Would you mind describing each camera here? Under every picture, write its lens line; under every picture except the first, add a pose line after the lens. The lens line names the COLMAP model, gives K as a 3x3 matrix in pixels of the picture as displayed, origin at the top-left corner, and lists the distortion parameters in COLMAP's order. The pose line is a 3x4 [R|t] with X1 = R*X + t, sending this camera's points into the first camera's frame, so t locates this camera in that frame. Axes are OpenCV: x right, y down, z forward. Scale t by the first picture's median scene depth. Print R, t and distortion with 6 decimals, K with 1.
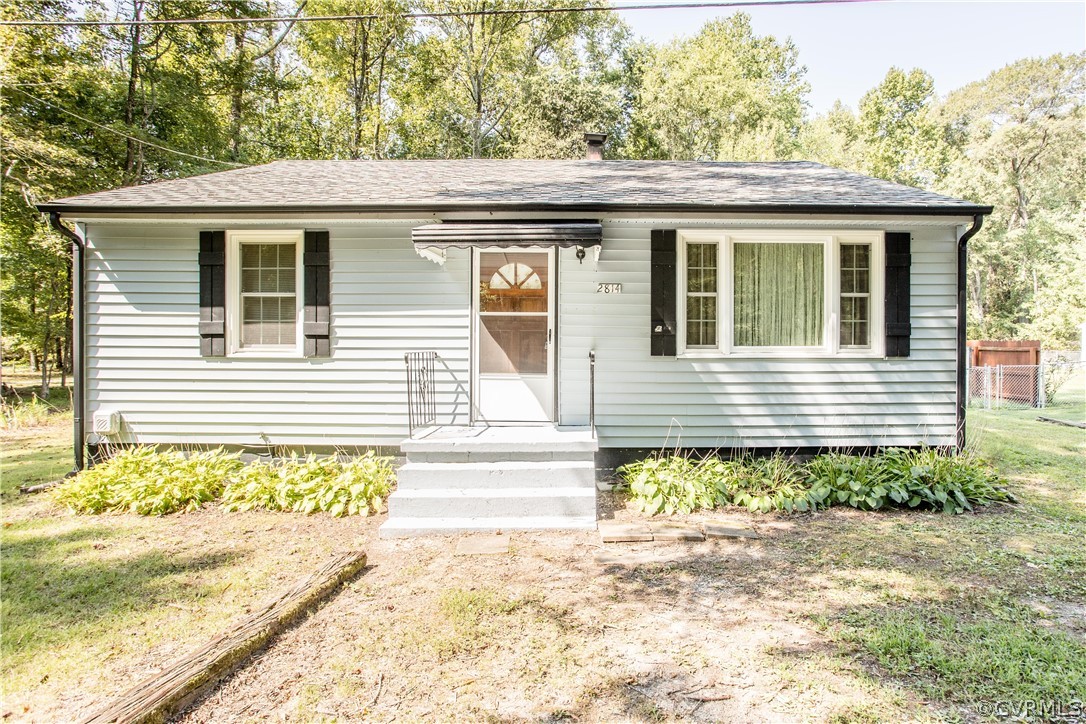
lens RADIAL K [[612.5, 0, 543.0], [0, 612.5, 362.0], [0, 0, 1]] dist [-0.034436, 0.021182]
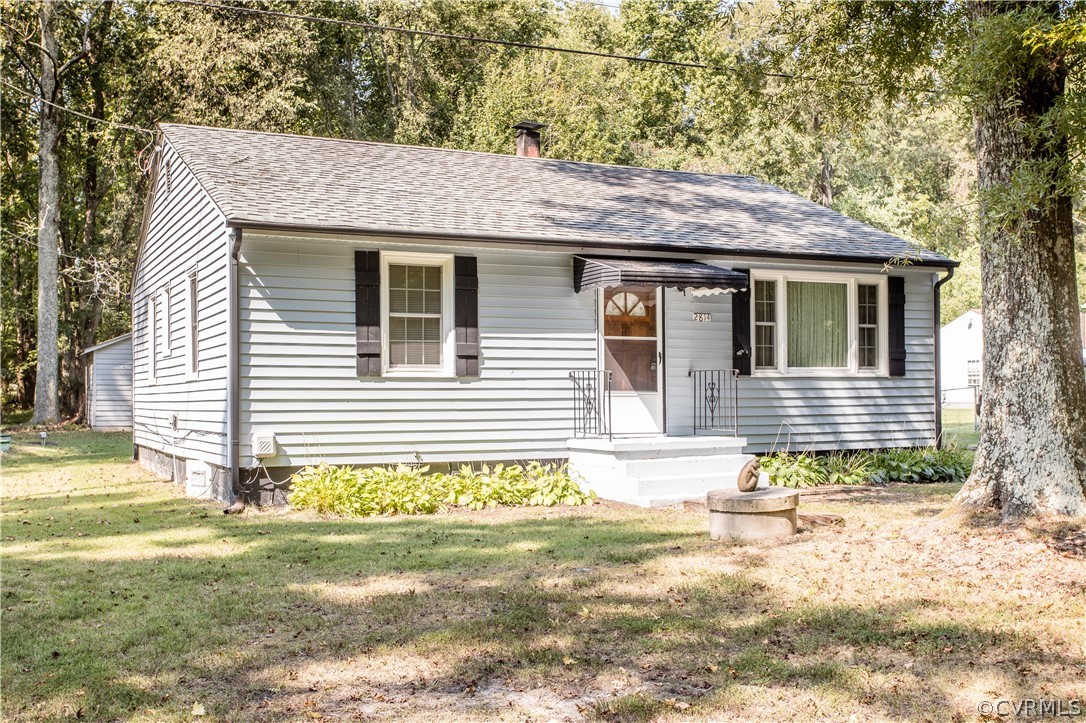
lens RADIAL K [[1142.4, 0, 549.0], [0, 1142.4, 385.1], [0, 0, 1]] dist [0.043364, -0.005942]
pose [[0.902075, -0.004131, 0.431559, -1.084479], [0.014252, 0.999694, -0.020223, 0.047896], [-0.431344, 0.024393, 0.901858, -0.823240]]
